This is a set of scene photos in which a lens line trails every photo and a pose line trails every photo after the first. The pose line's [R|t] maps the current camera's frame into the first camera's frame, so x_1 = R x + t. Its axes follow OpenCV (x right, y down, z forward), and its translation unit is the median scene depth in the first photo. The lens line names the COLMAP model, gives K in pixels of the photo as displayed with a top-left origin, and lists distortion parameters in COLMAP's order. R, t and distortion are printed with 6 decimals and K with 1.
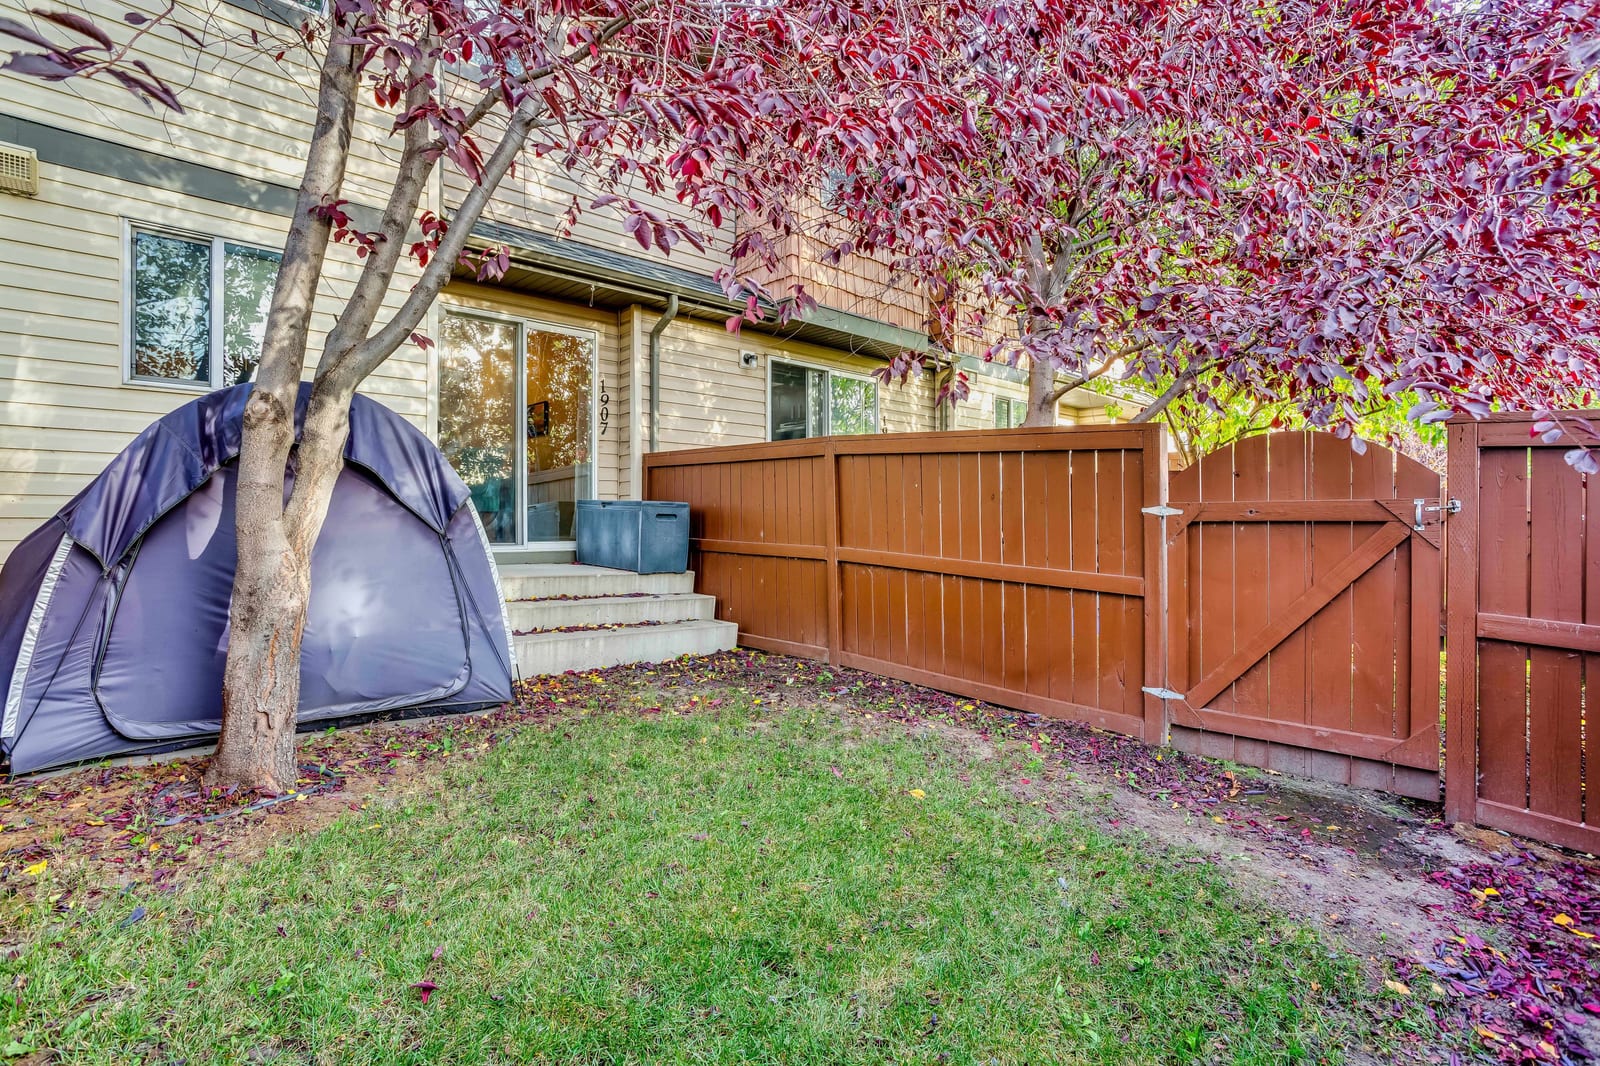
lens RADIAL K [[770.2, 0, 793.8], [0, 770.2, 521.6], [0, 0, 1]] dist [-0.056779, 0.032085]
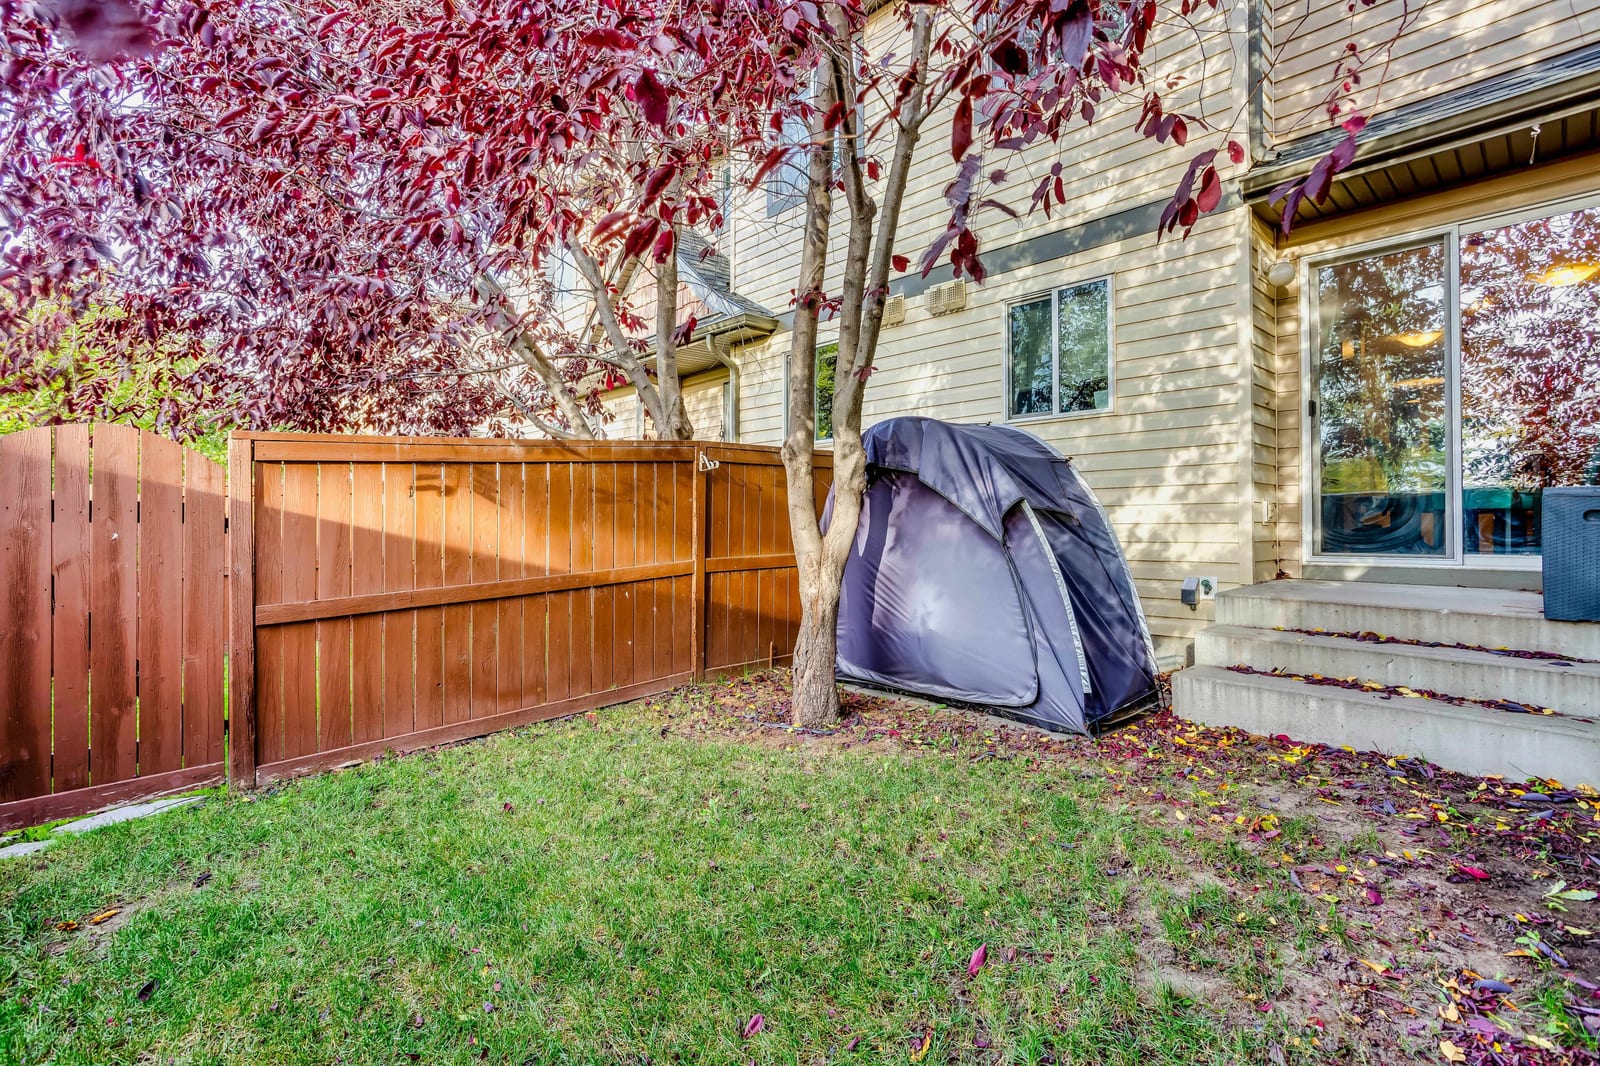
lens RADIAL K [[770.2, 0, 793.8], [0, 770.2, 521.6], [0, 0, 1]] dist [-0.056779, 0.032085]
pose [[-0.012636, -0.016743, -0.999780, 0.394923], [0.008555, 0.999821, -0.016851, 0.004052], [0.999884, -0.008766, -0.012491, 0.530525]]
